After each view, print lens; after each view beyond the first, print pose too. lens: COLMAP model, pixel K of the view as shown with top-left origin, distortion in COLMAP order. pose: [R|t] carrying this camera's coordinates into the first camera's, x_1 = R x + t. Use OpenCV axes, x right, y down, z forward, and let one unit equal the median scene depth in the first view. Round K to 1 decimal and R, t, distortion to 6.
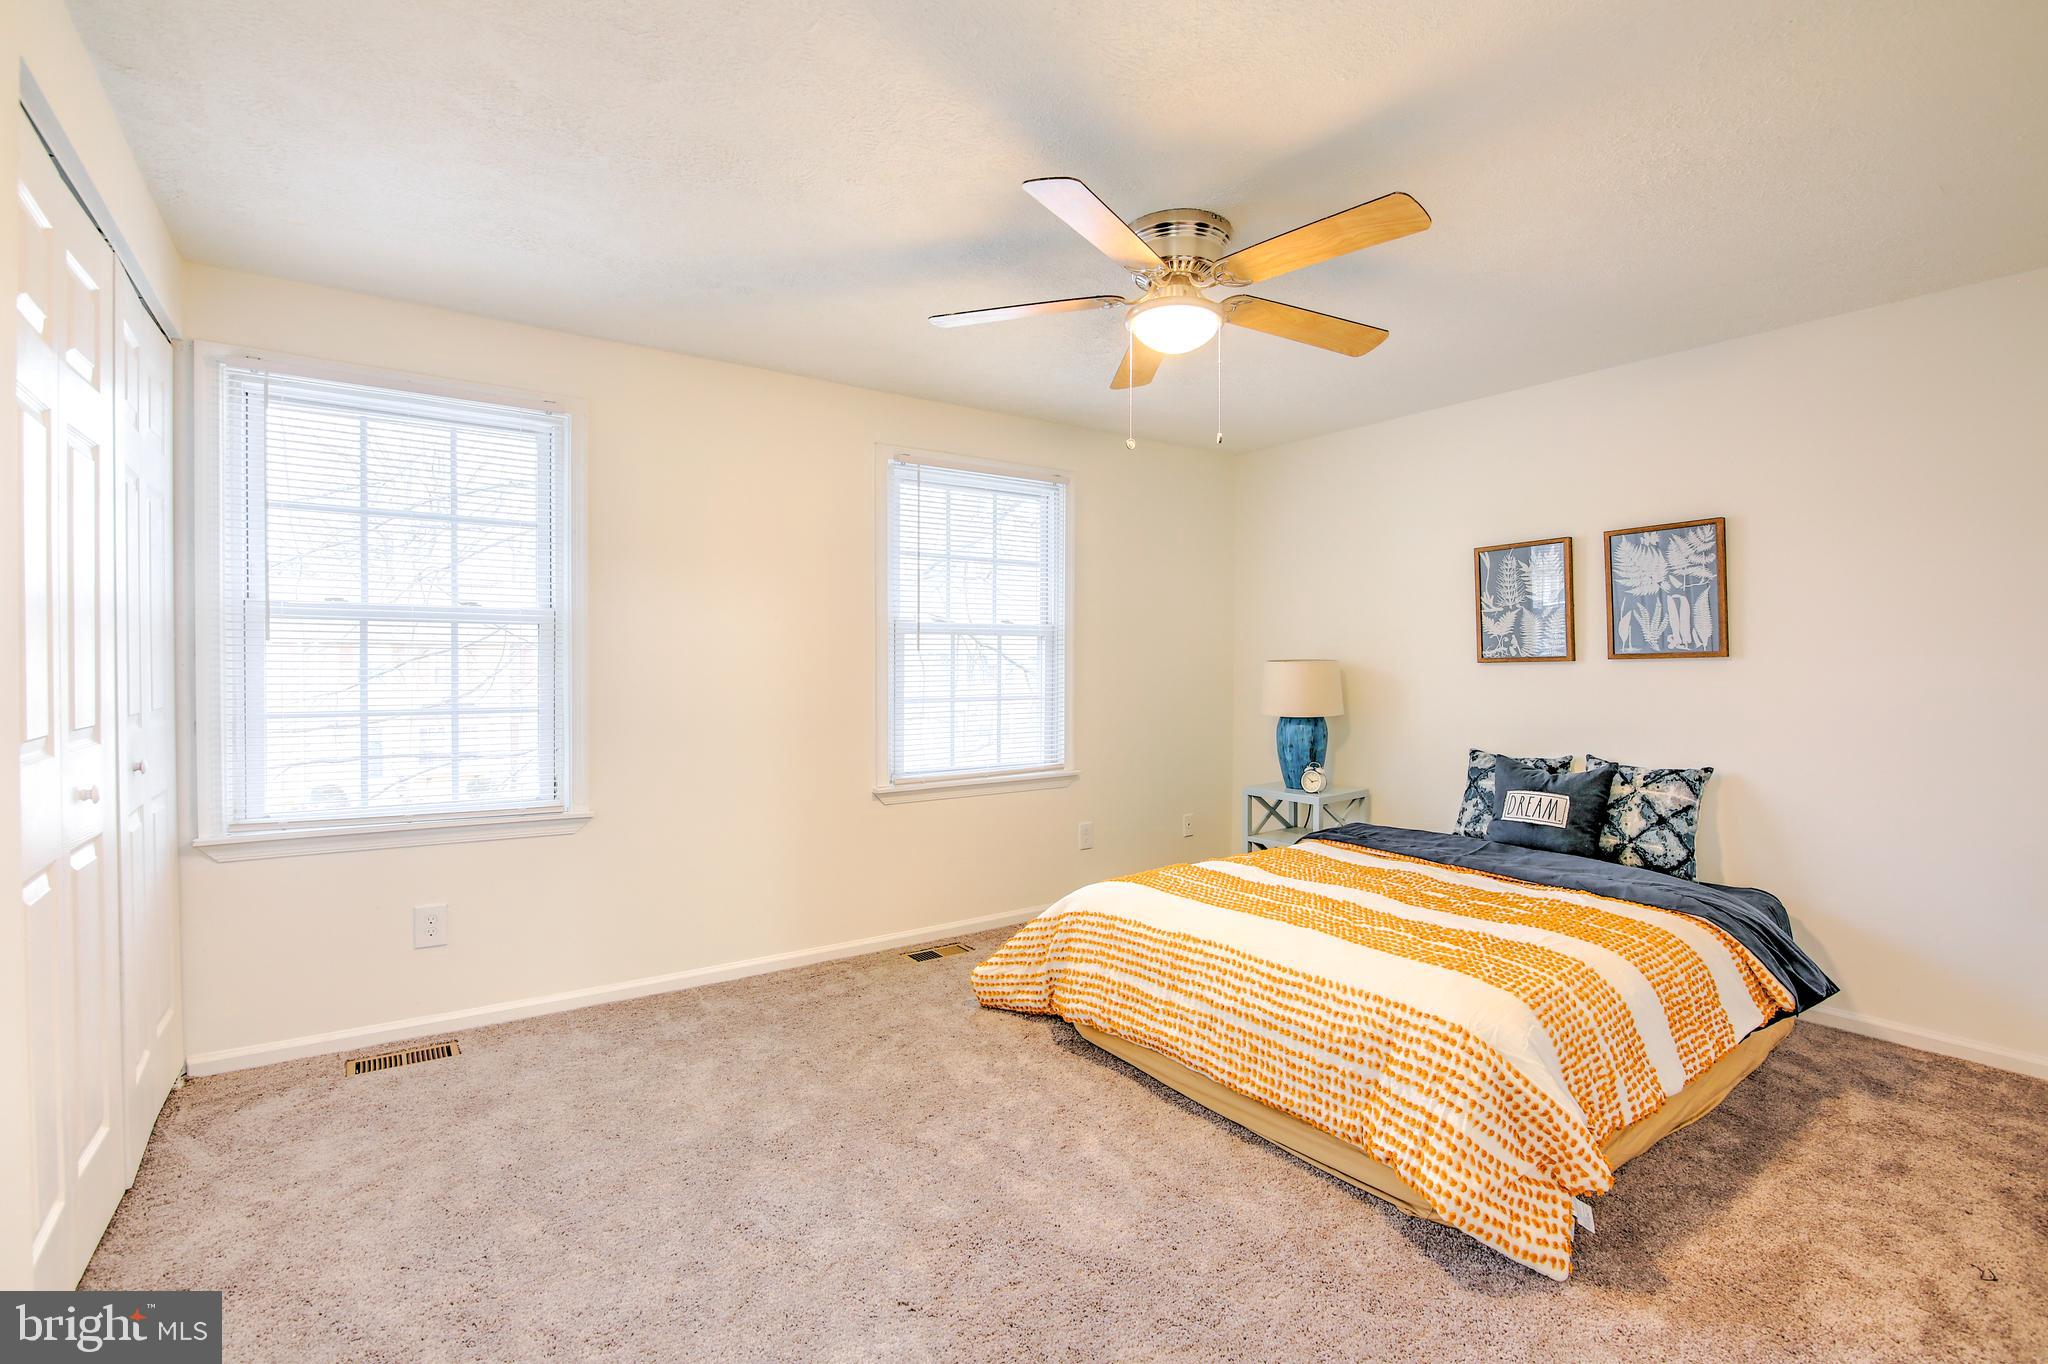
lens RADIAL K [[938.7, 0, 1030.3], [0, 938.7, 670.1], [0, 0, 1]] dist [-0.014854, -0.000201]
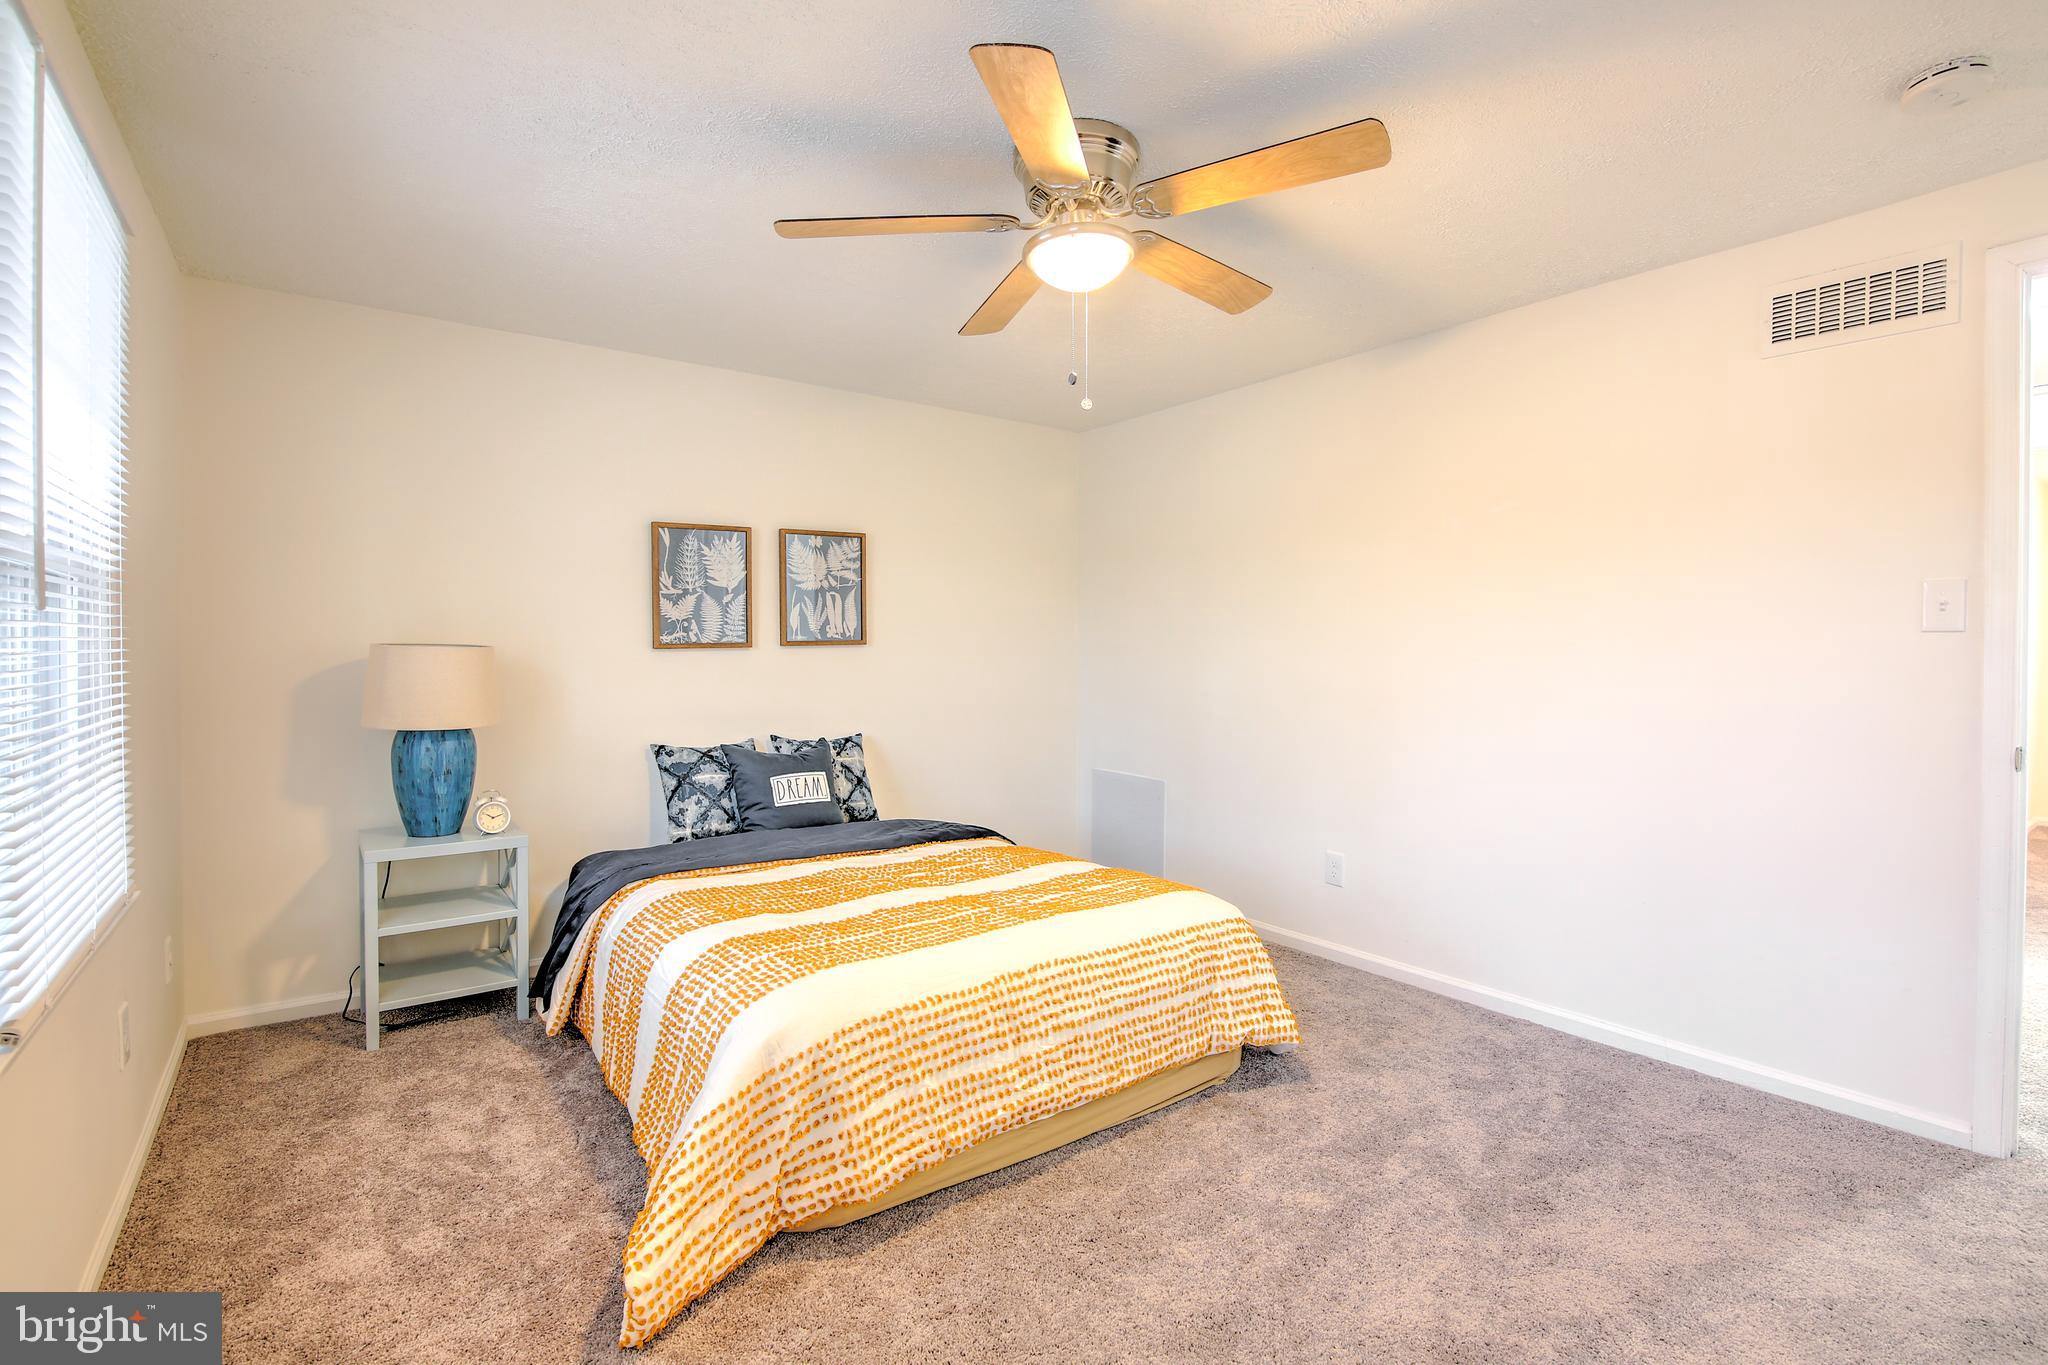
lens RADIAL K [[938.7, 0, 1033.6], [0, 938.7, 672.5], [0, 0, 1]] dist [-0.014854, -0.000201]
pose [[-0.020013, -0.022880, 0.999538, -0.587483], [0.007665, 0.999705, 0.023038, -0.004258], [-0.999770, 0.008123, -0.019832, 0.882810]]
